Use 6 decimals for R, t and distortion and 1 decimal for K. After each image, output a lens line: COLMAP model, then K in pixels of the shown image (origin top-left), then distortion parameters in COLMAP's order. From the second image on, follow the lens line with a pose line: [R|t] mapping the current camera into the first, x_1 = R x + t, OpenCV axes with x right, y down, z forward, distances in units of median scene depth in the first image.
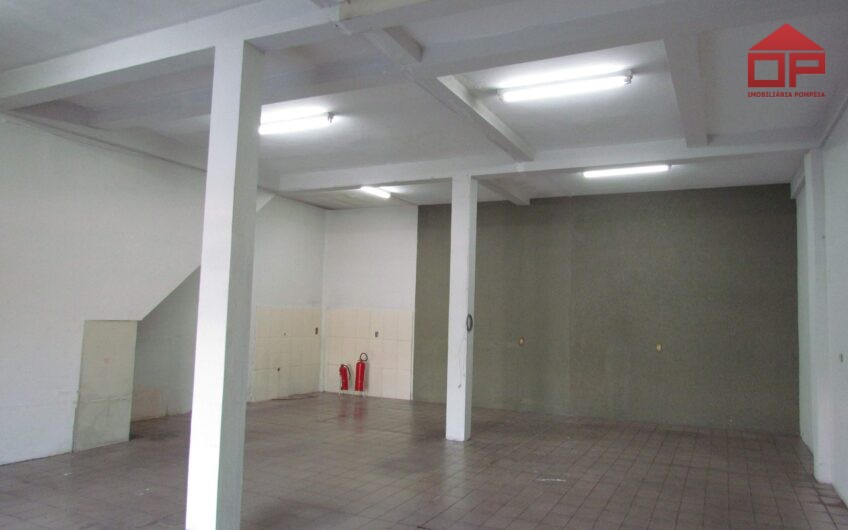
lens RADIAL K [[609.2, 0, 424.0], [0, 609.2, 265.0], [0, 0, 1]] dist [-0.036113, -0.001368]
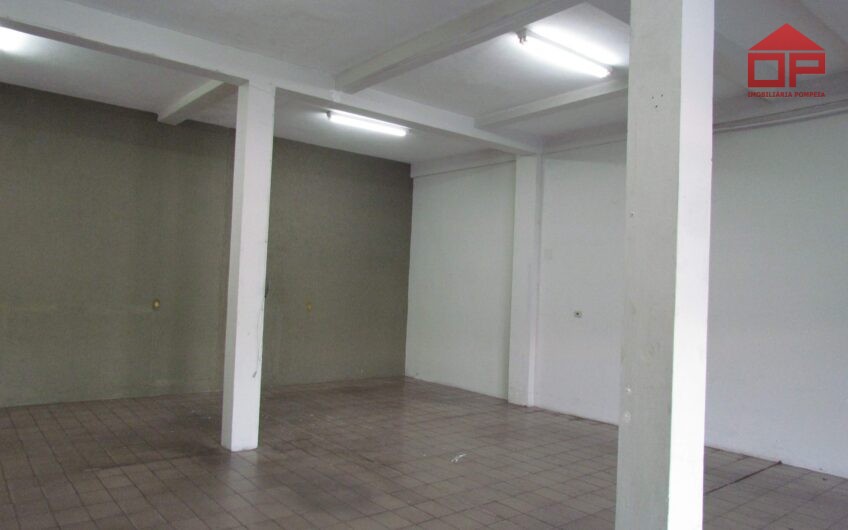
lens RADIAL K [[597.9, 0, 423.2], [0, 597.9, 240.9], [0, 0, 1]] dist [-0.049717, -0.000782]
pose [[0.409696, 0.056039, 0.910499, -0.384158], [-0.103976, 0.994475, -0.014421, 0.023633], [-0.906277, -0.088762, 0.413259, 0.409825]]
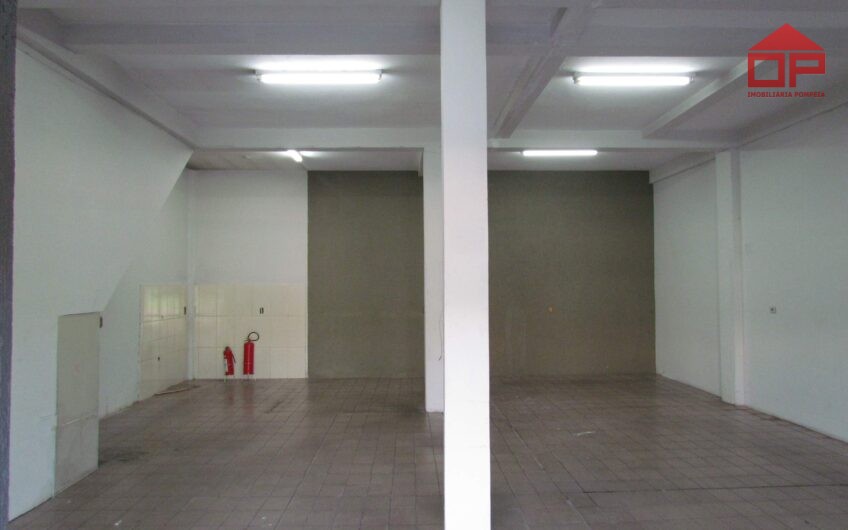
lens RADIAL K [[609.2, 0, 424.0], [0, 609.2, 265.0], [0, 0, 1]] dist [-0.036113, -0.001368]
pose [[0.883057, -0.019615, 0.468856, -0.326724], [-0.007308, 0.998430, 0.055534, -0.007952], [-0.469209, -0.052466, 0.881527, 0.099941]]
